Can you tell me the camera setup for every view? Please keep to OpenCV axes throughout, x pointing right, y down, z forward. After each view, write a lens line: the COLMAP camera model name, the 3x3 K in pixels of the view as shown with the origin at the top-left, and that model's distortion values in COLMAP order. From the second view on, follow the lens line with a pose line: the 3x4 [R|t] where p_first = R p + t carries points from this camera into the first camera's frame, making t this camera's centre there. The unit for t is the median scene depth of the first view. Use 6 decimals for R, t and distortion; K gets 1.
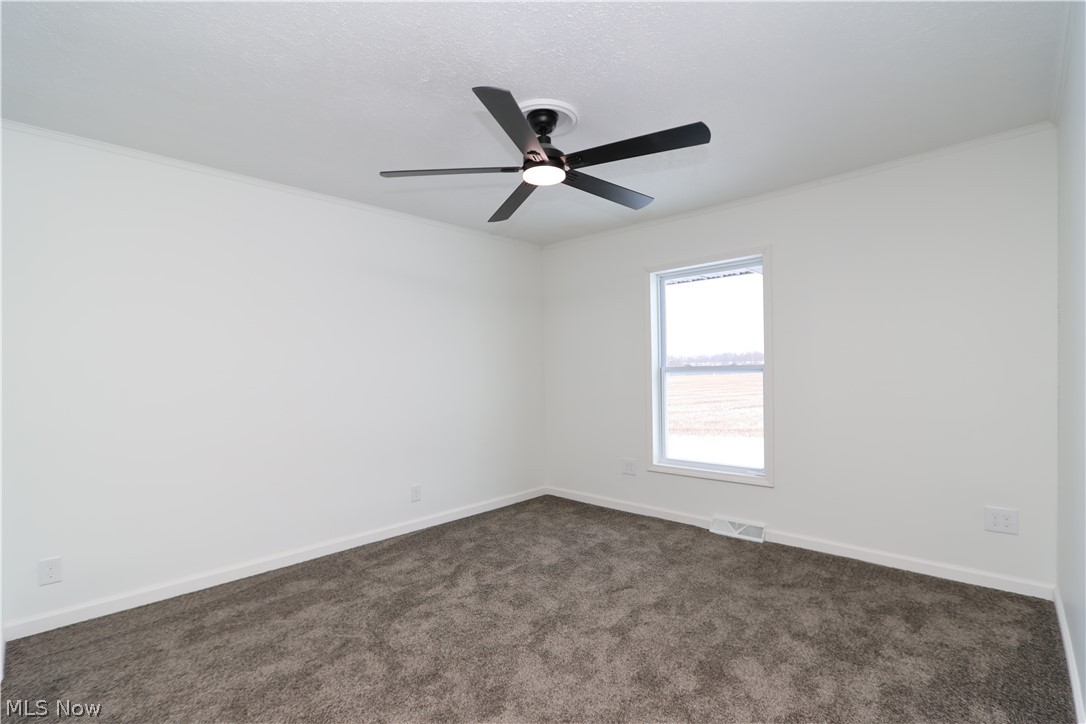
lens RADIAL K [[501.9, 0, 545.6], [0, 501.9, 366.3], [0, 0, 1]] dist [-0.021158, 0.004851]
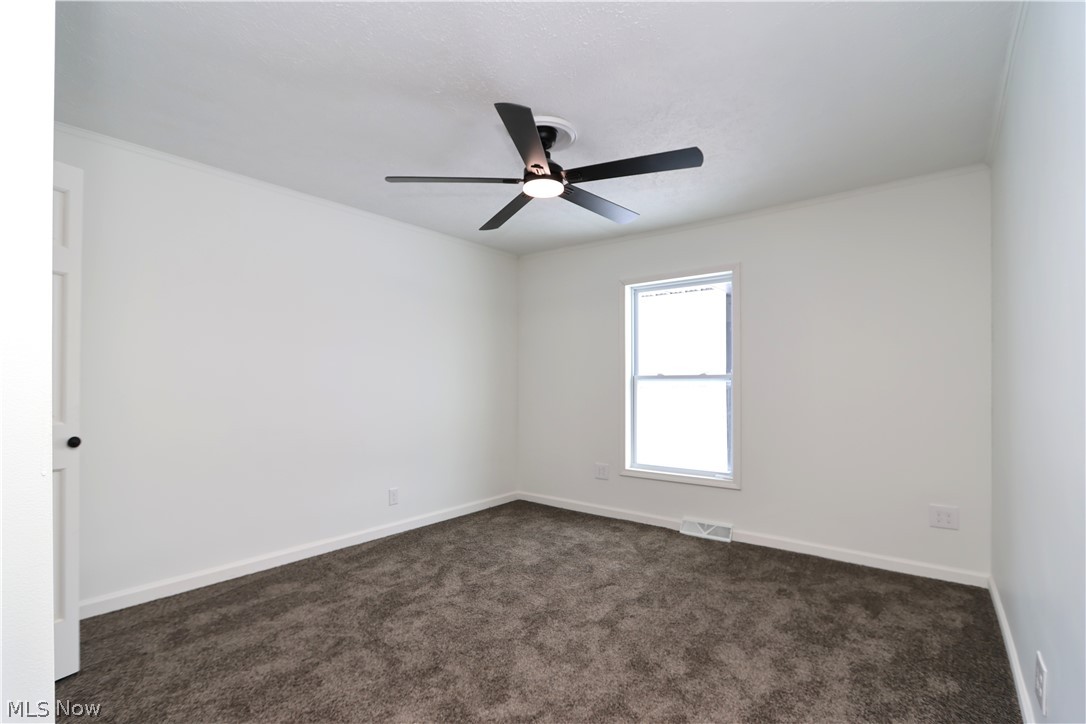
lens RADIAL K [[501.9, 0, 539.5], [0, 501.9, 368.0], [0, 0, 1]] dist [-0.021158, 0.004851]
pose [[0.996078, 0.020408, 0.086098, -0.095164], [-0.018633, 0.999598, -0.021372, 0.019161], [-0.086499, 0.019684, 0.996057, -0.040666]]
